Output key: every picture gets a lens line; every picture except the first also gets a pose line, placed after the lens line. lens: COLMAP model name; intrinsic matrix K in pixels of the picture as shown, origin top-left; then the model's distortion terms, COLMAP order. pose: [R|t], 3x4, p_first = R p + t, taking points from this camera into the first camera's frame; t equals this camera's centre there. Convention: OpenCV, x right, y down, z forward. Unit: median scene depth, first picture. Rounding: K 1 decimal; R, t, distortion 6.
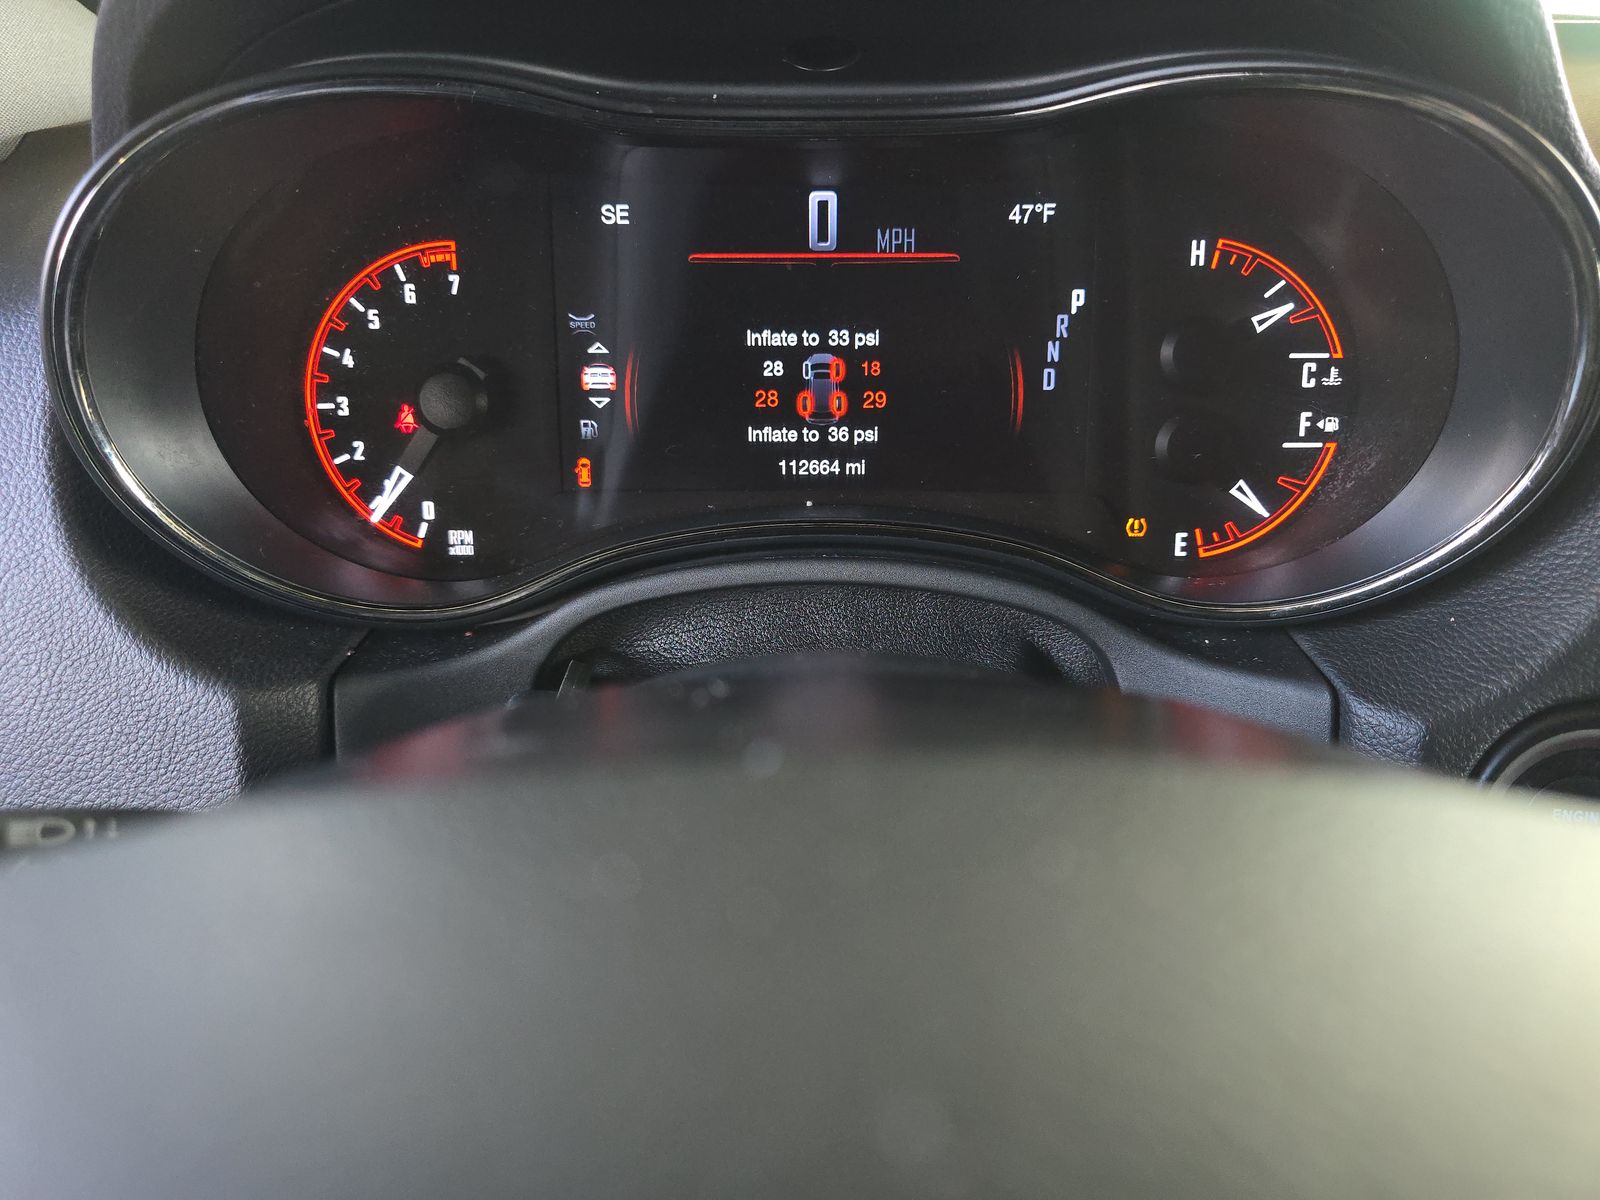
lens RADIAL K [[1093.5, 0, 800.0], [0, 1093.5, 600.0], [0, 0, 1]] dist [0.008518, 0.000436]
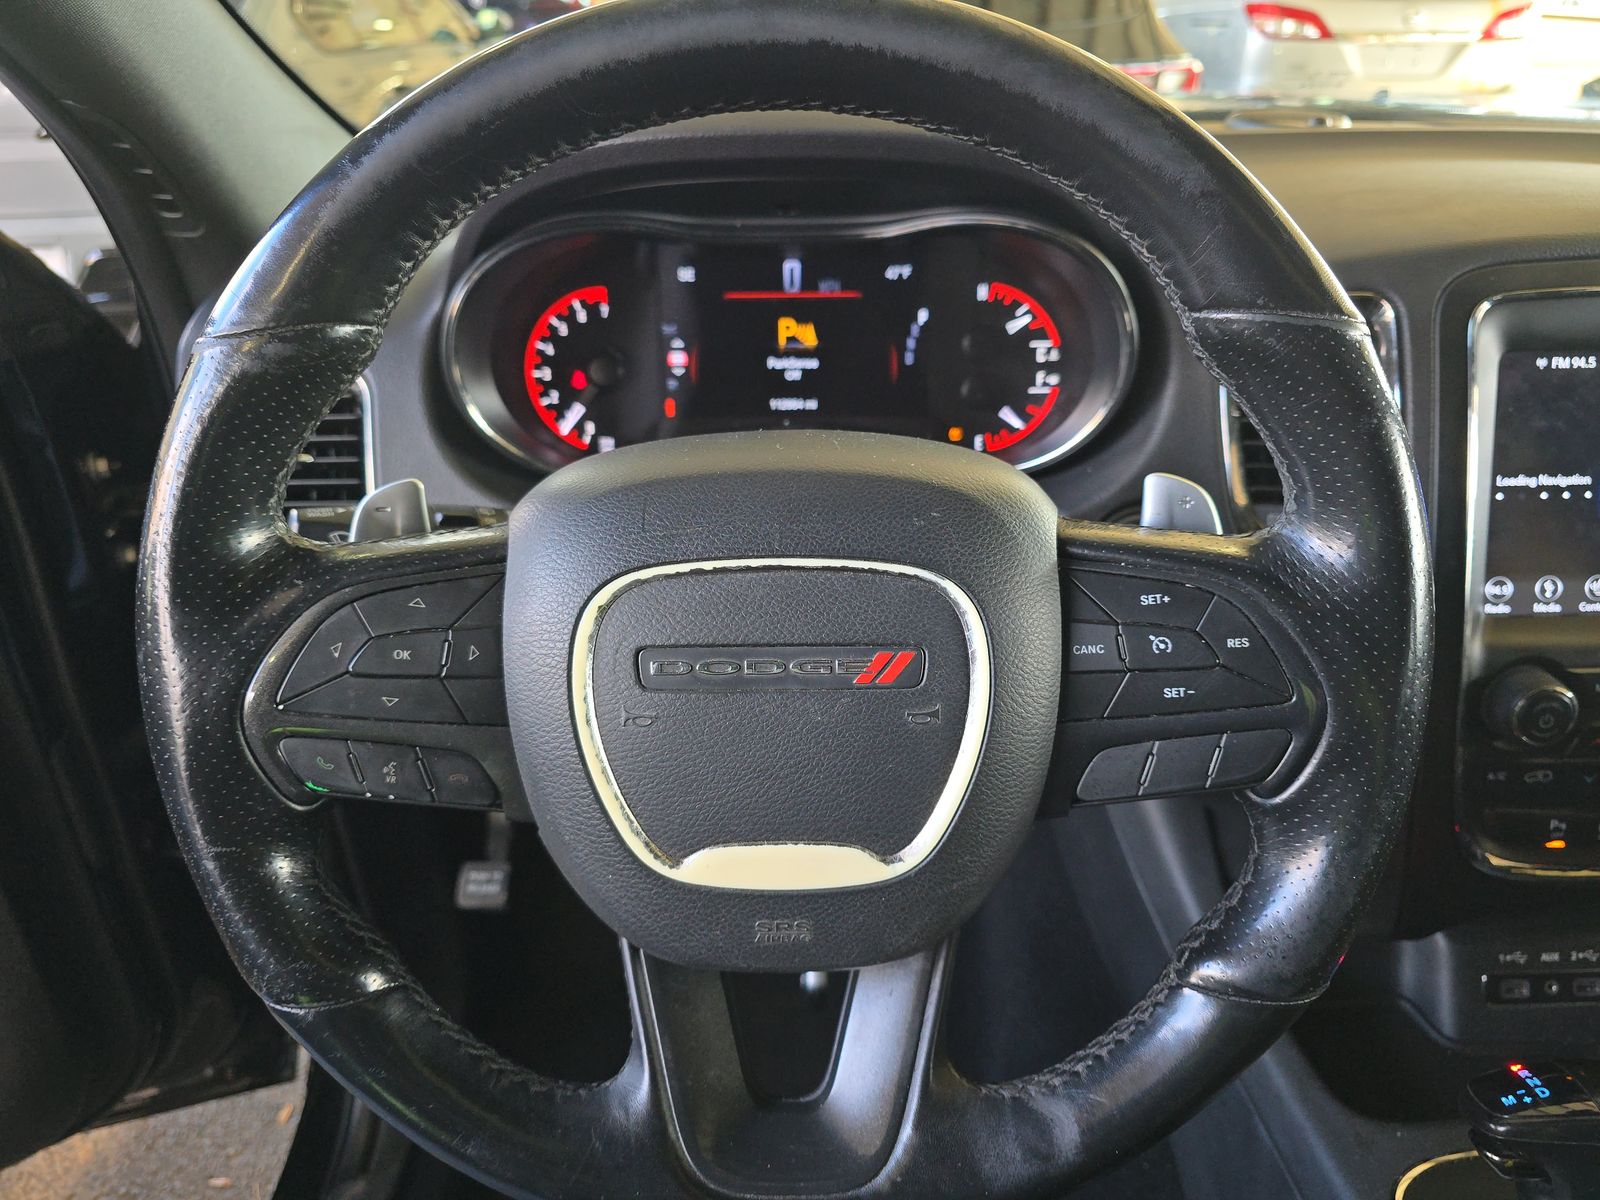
lens RADIAL K [[1085.8, 0, 810.4], [0, 1085.8, 601.1], [0, 0, 1]] dist [0.073027, -0.081165]
pose [[0.999829, -0.010985, 0.014861, 0.017919], [0.011106, 0.999906, -0.008093, 0.249359], [-0.014771, 0.008257, 0.999857, -0.950764]]
